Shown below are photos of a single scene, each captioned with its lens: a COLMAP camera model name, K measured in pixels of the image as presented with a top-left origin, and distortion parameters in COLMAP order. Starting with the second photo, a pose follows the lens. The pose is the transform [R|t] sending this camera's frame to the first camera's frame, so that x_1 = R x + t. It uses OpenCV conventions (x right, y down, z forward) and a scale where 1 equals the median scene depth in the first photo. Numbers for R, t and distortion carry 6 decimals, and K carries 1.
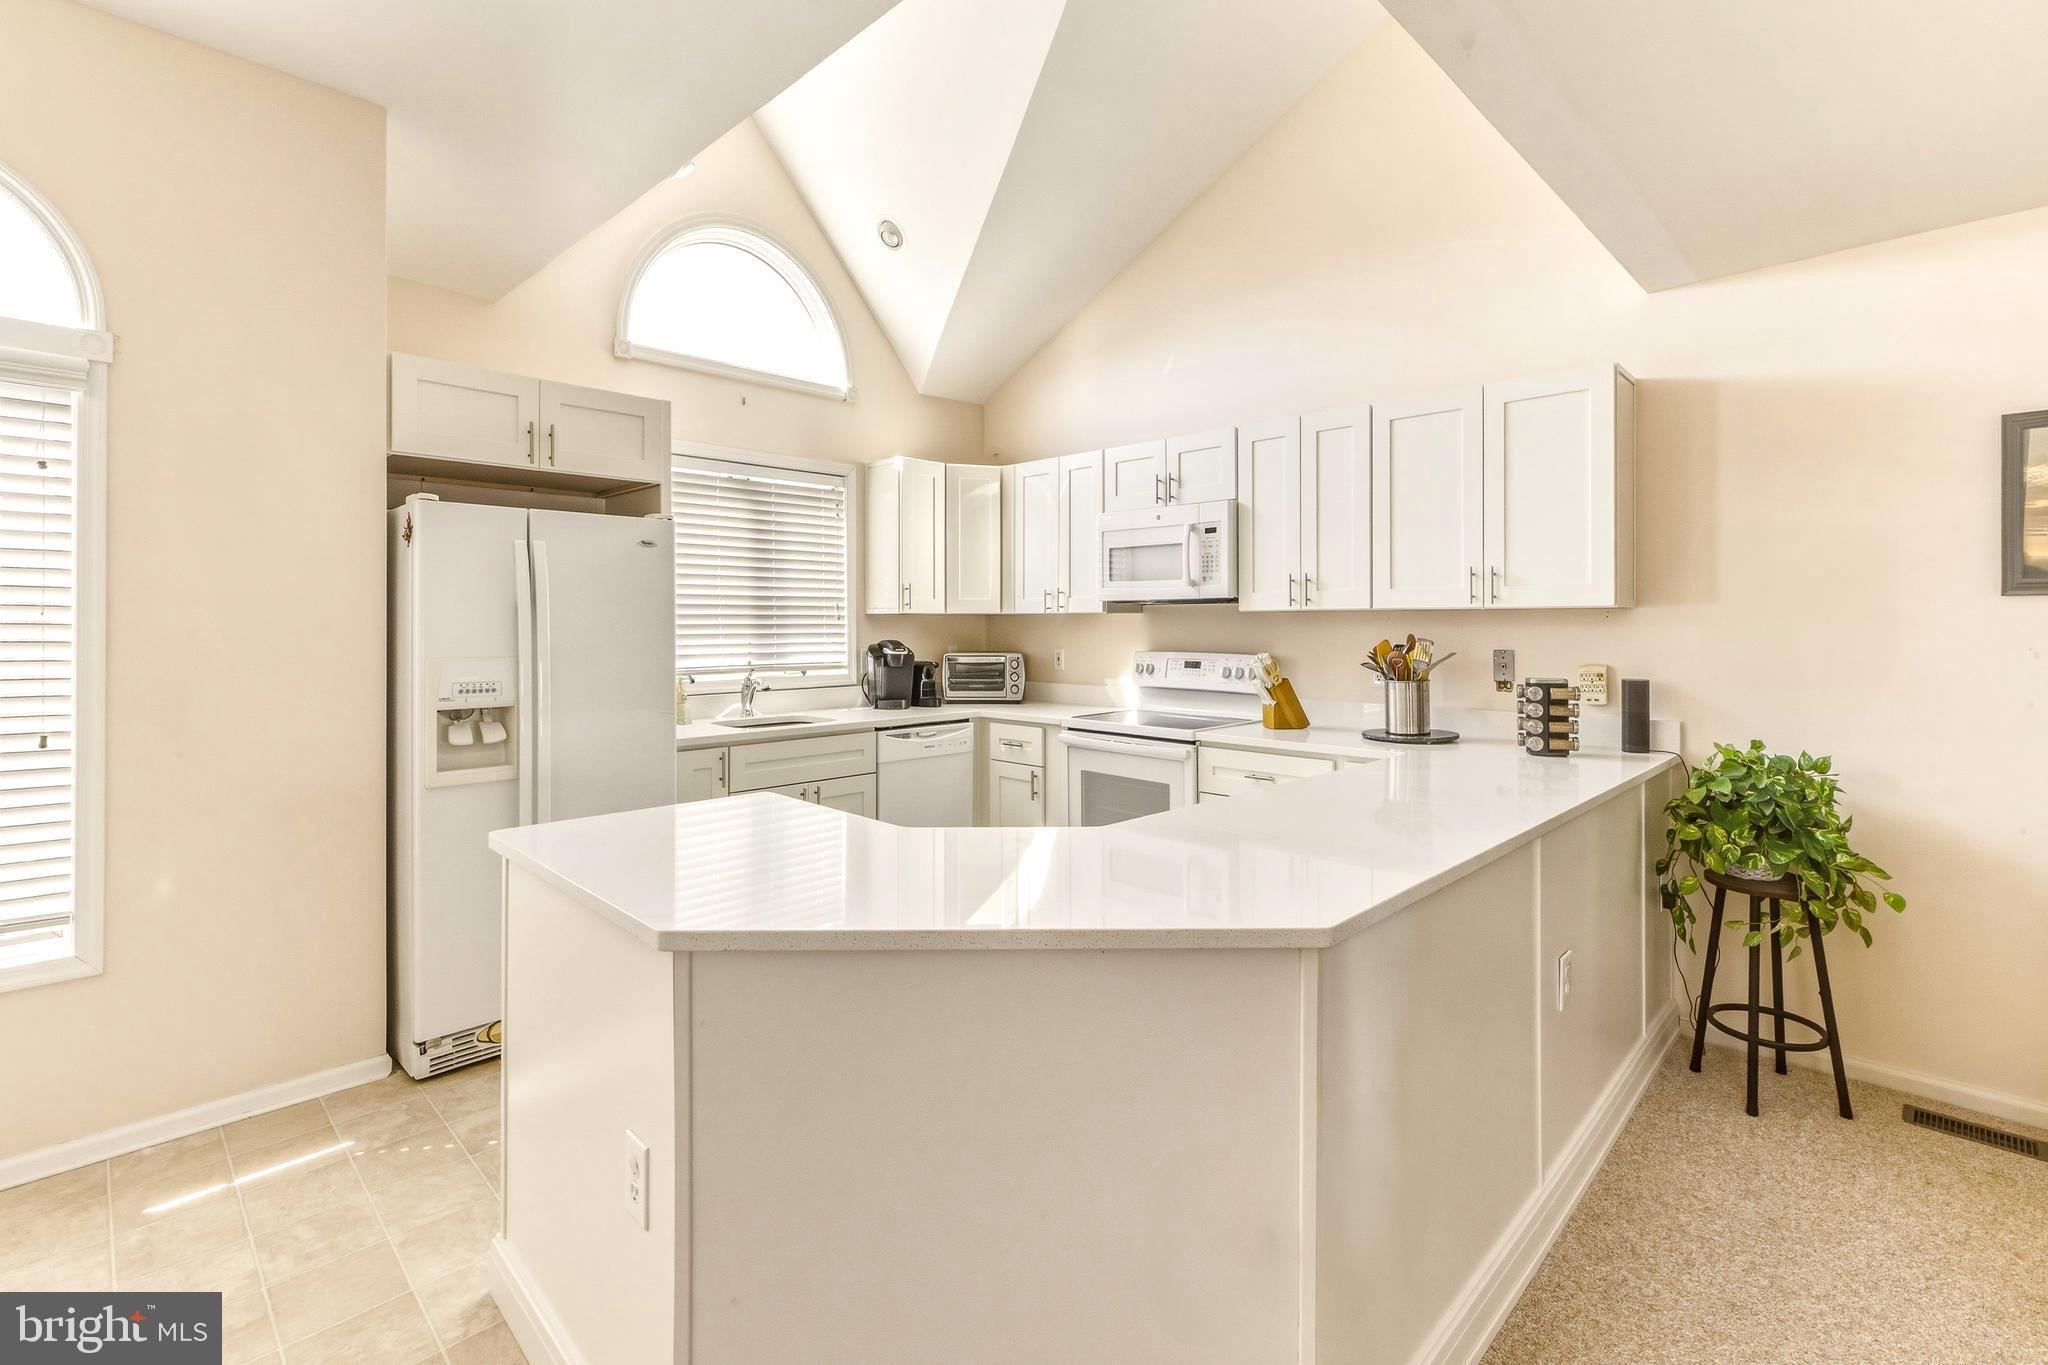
lens RADIAL K [[901.4, 0, 1114.7], [0, 901.4, 608.9], [0, 0, 1]] dist [-0.000275, 0.000040]
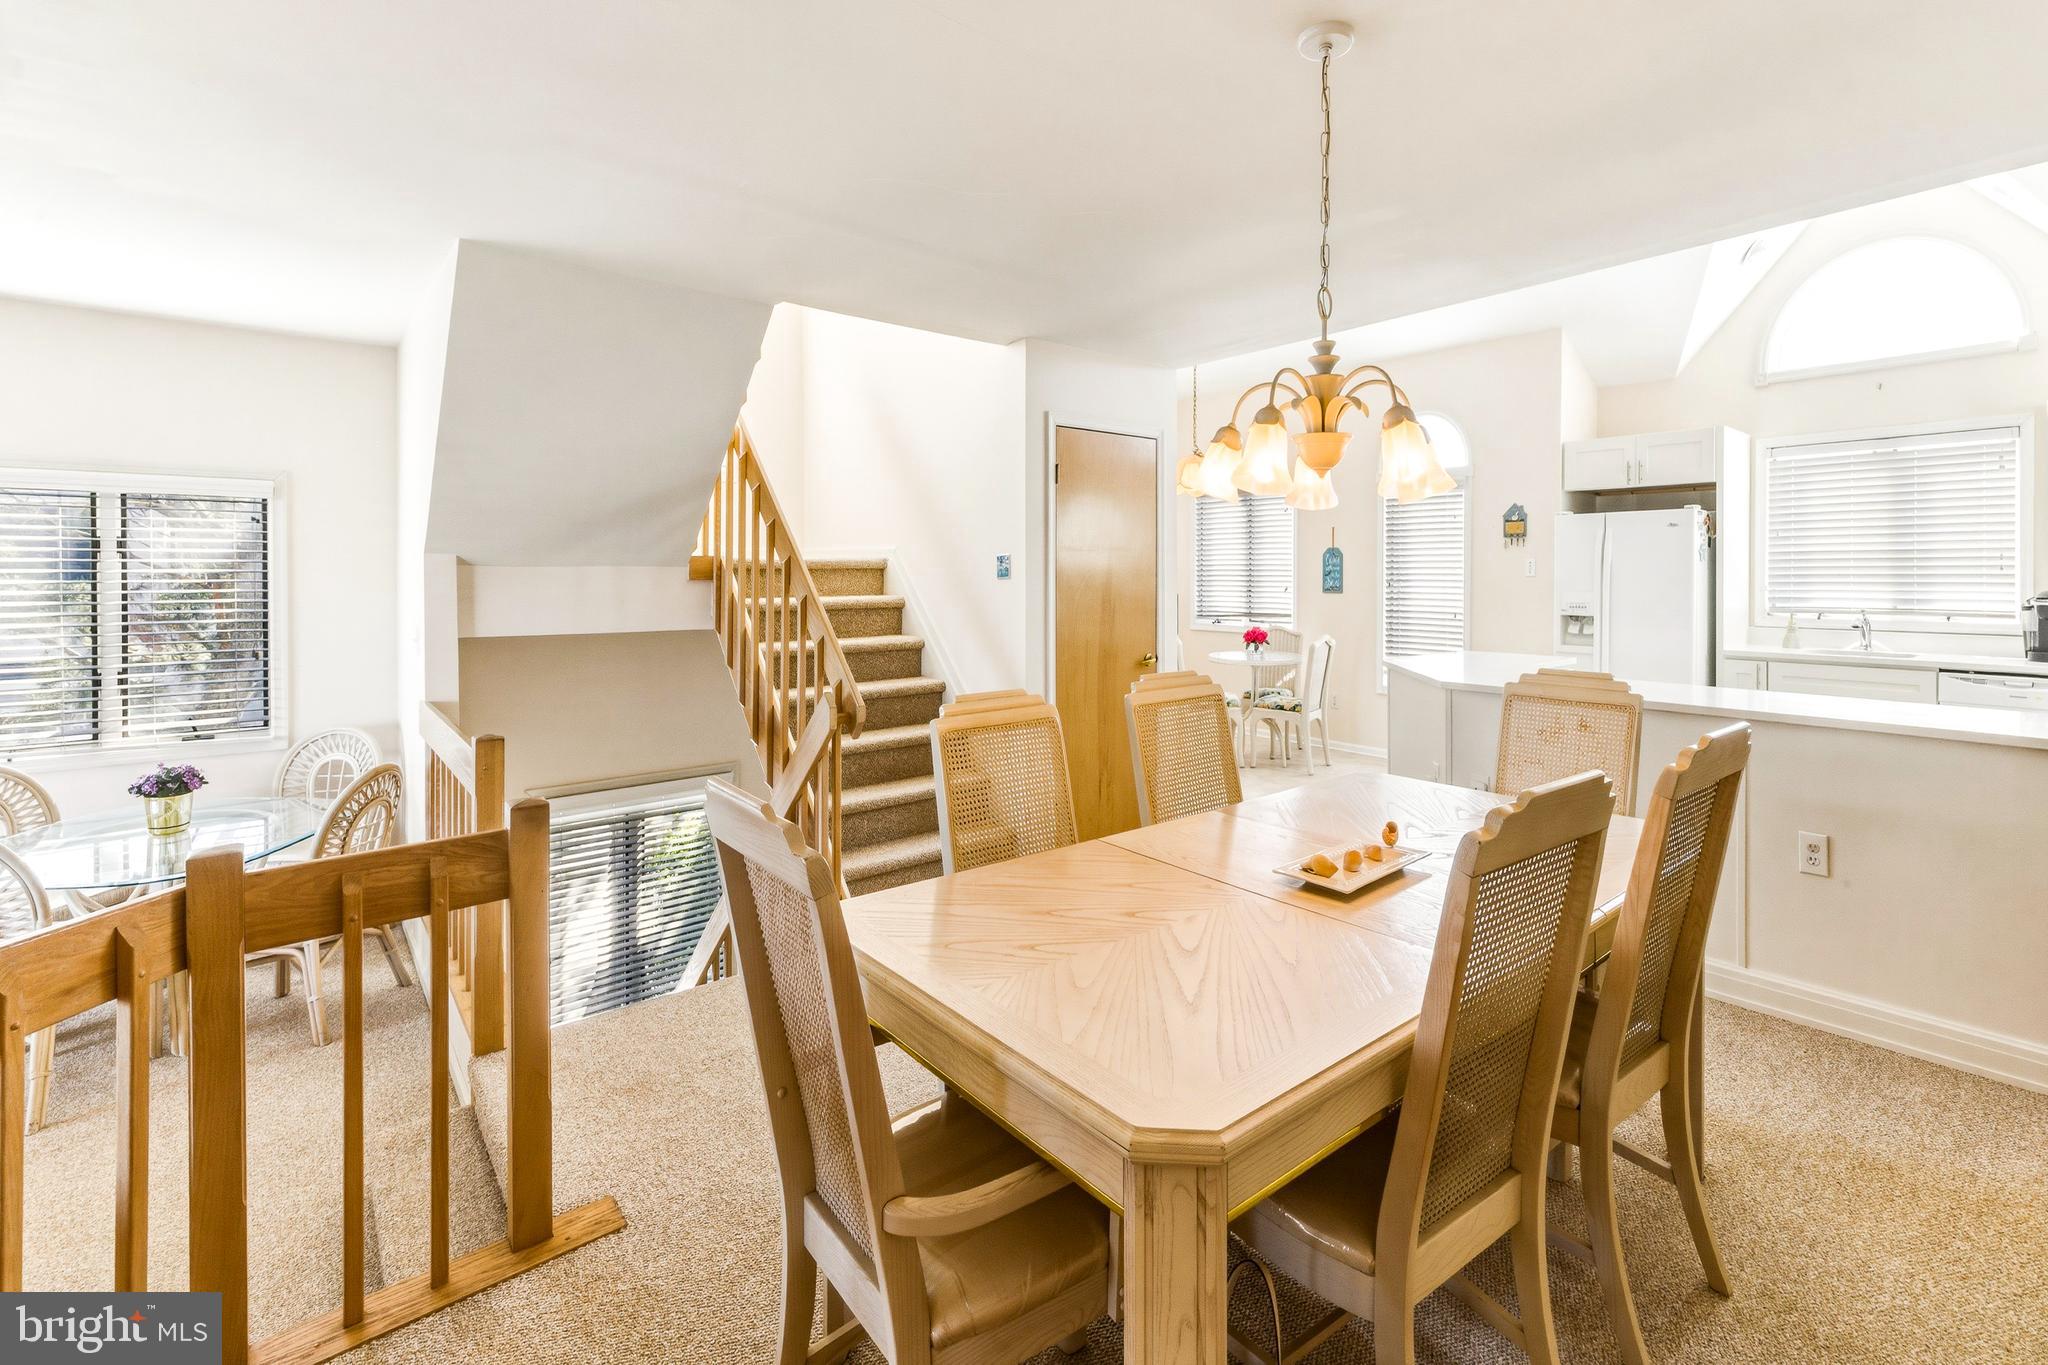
lens RADIAL K [[937.3, 0, 1114.2], [0, 937.3, 572.7], [0, 0, 1]] dist [-0.001623, 0.000320]
pose [[-0.114244, -0.001492, -0.993452, 0.940642], [0.017545, 0.999840, -0.003520, 0.001963], [0.993298, -0.017833, -0.114200, 0.136331]]
